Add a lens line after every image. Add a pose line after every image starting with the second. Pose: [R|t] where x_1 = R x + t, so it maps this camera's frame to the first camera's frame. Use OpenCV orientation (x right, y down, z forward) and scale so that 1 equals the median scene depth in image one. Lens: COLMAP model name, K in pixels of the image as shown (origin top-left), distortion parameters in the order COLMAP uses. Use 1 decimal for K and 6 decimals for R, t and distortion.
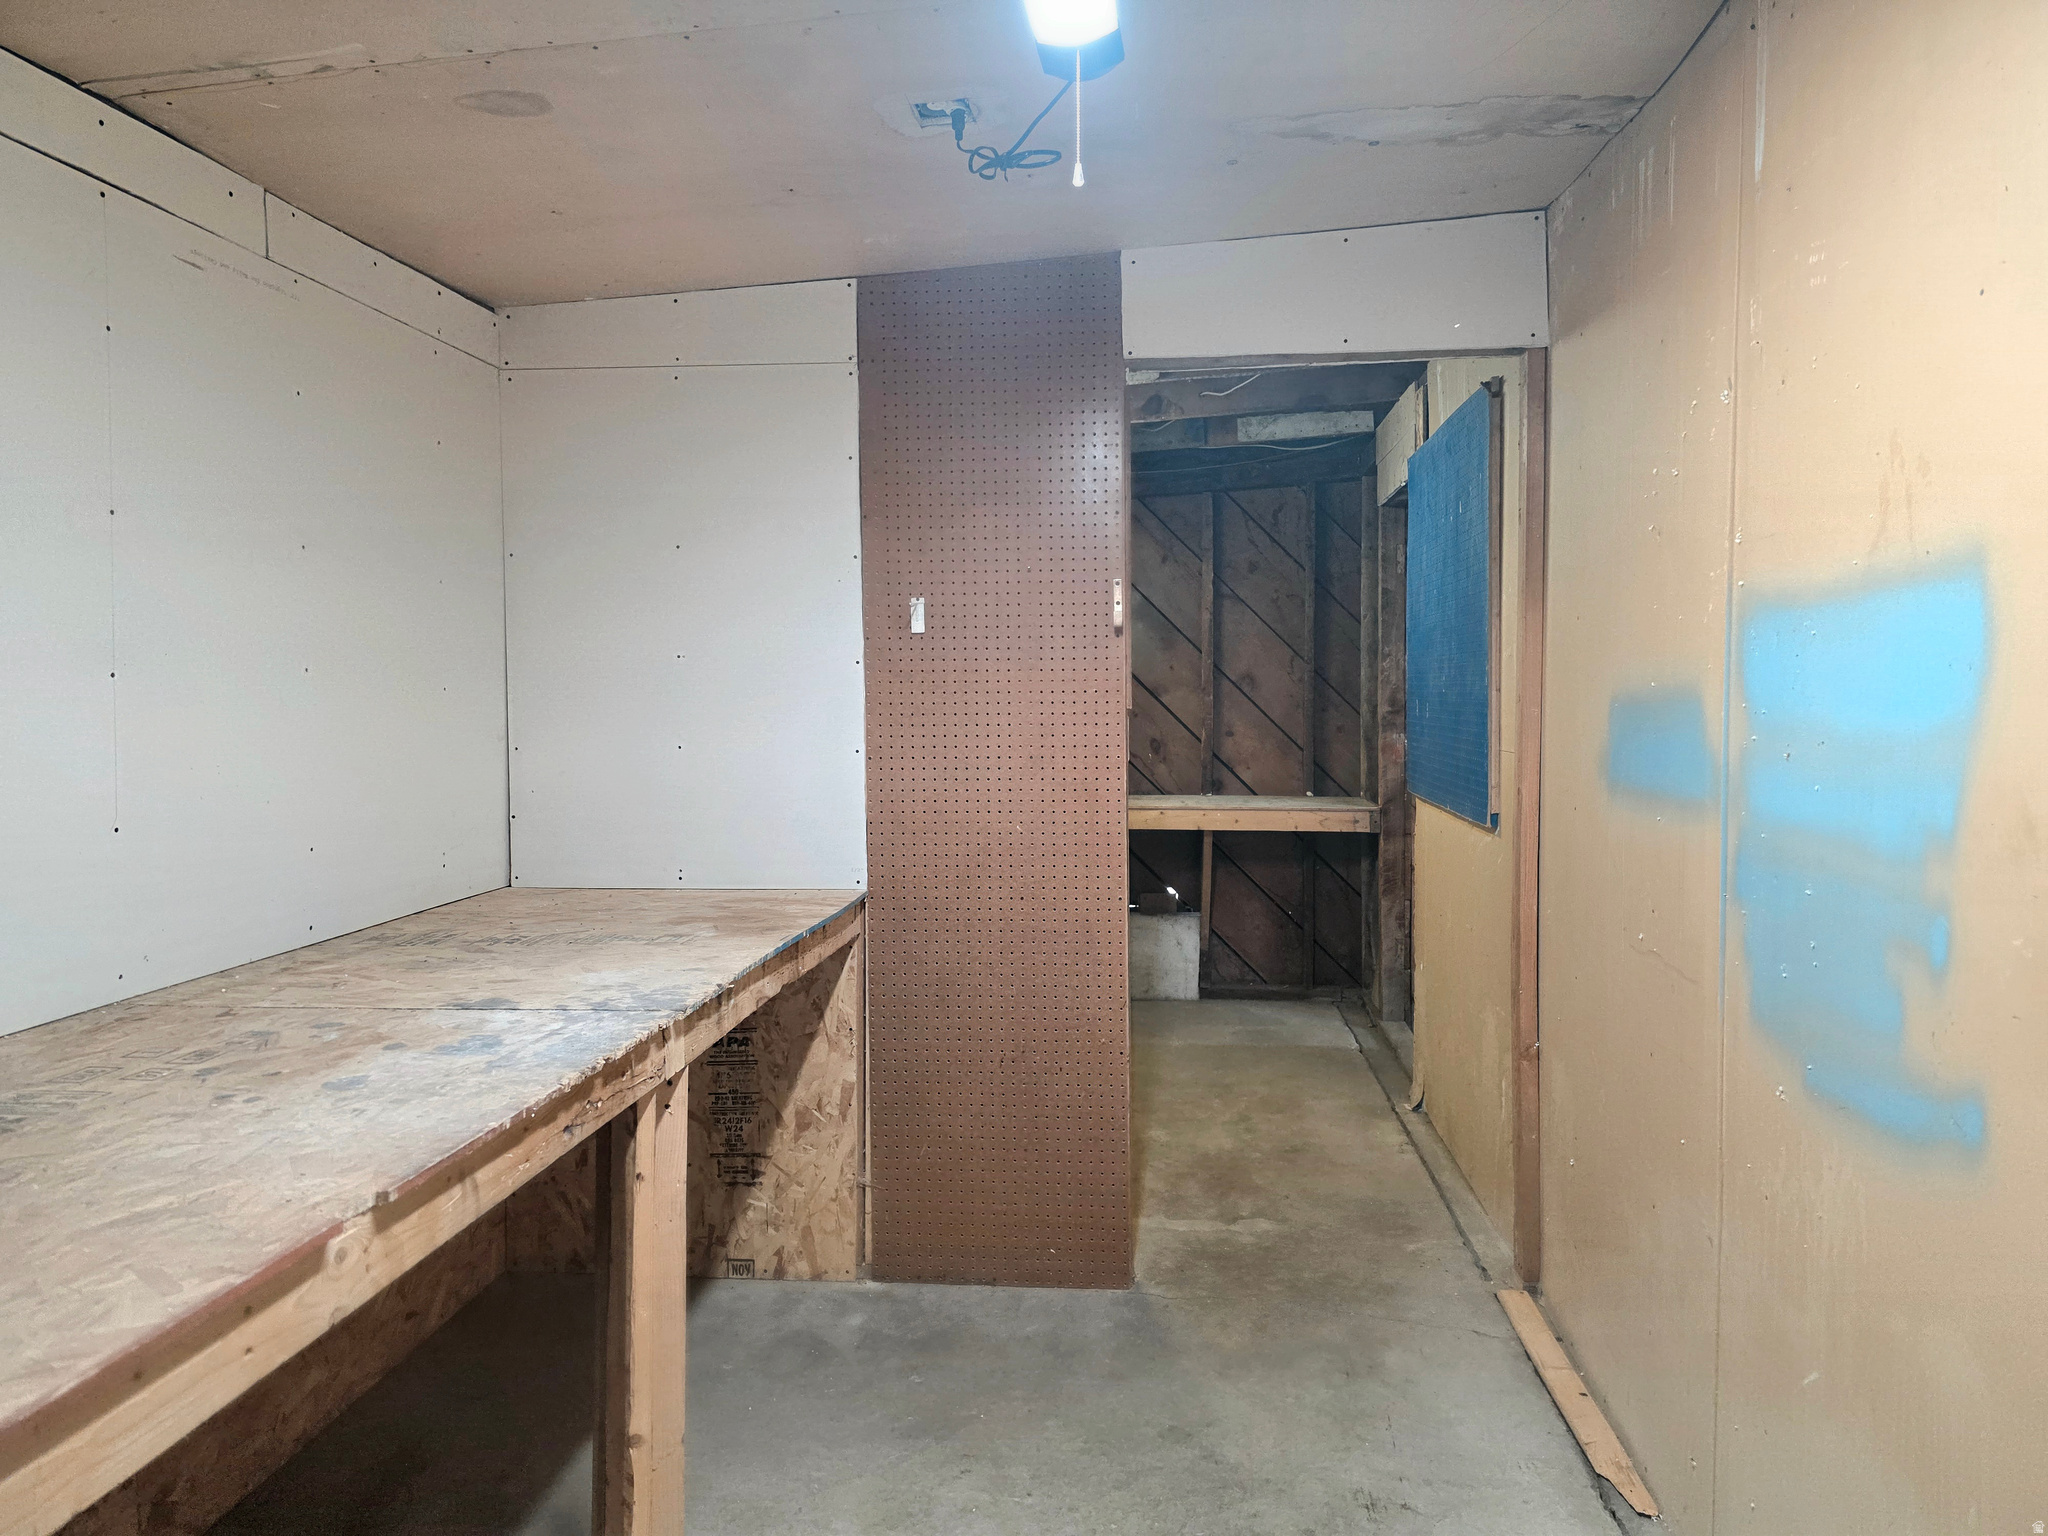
lens RADIAL K [[1373.8, 0, 1024.3], [0, 1373.8, 764.3], [0, 0, 1]] dist [0.044000, -0.010470]
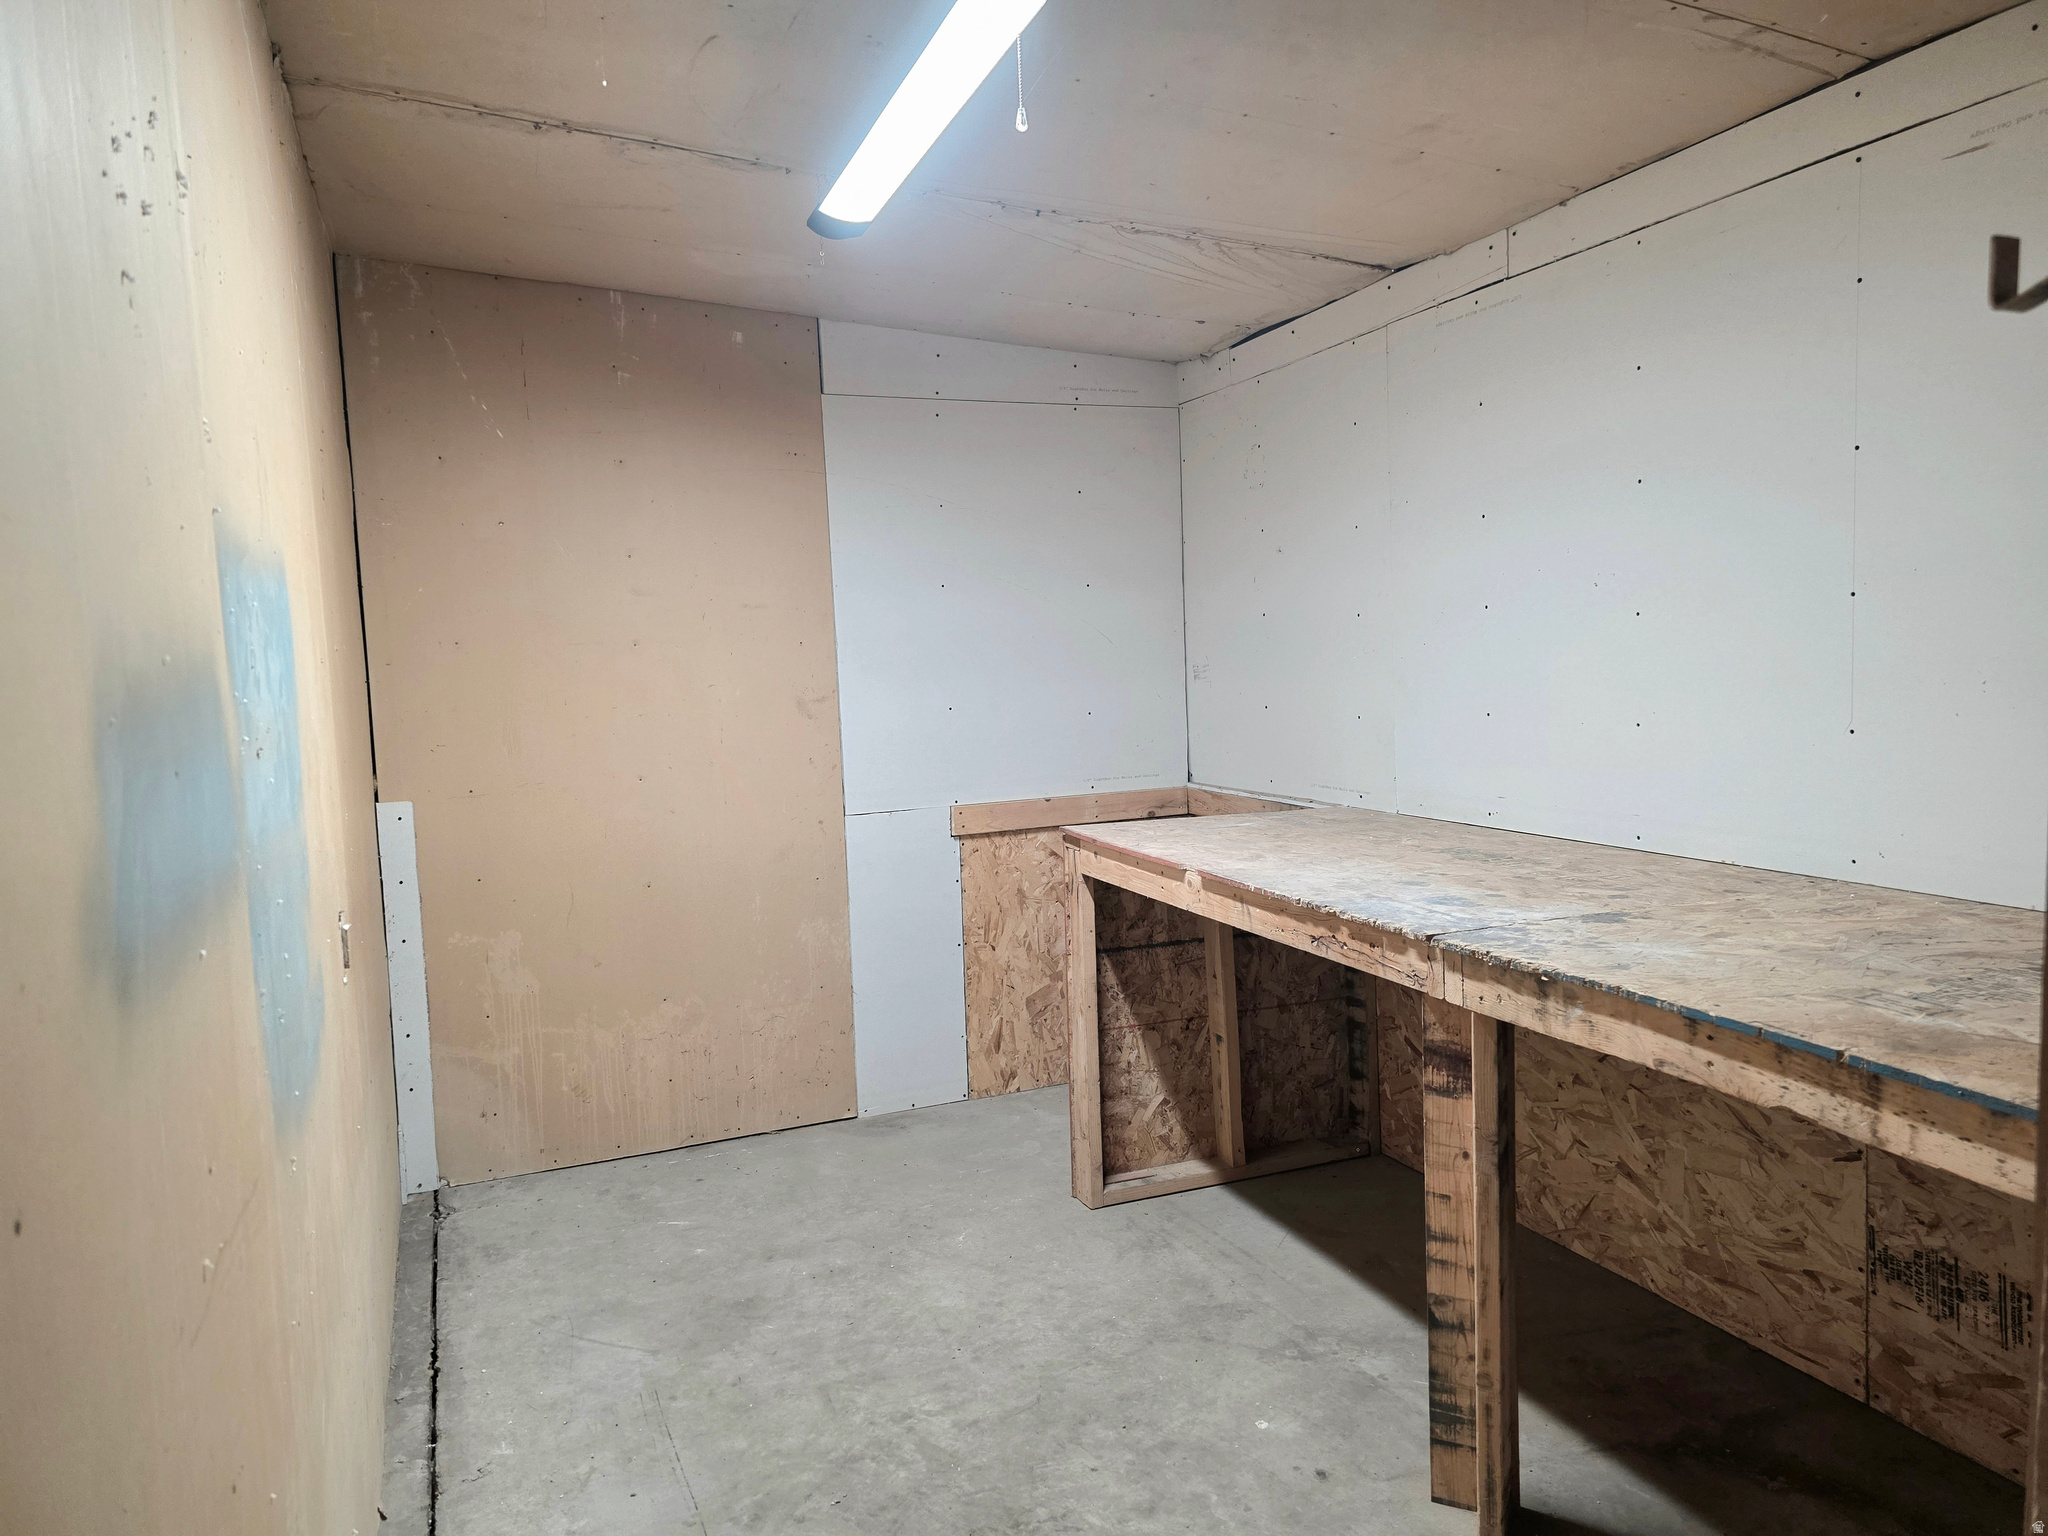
lens RADIAL K [[1373.8, 0, 1024.9], [0, 1373.8, 765.8], [0, 0, 1]] dist [0.044000, -0.010470]
pose [[-0.879238, 0.068825, -0.471385, 0.659494], [0.007404, 0.991363, 0.130935, -0.107936], [0.476325, 0.111632, -0.872154, 2.374606]]
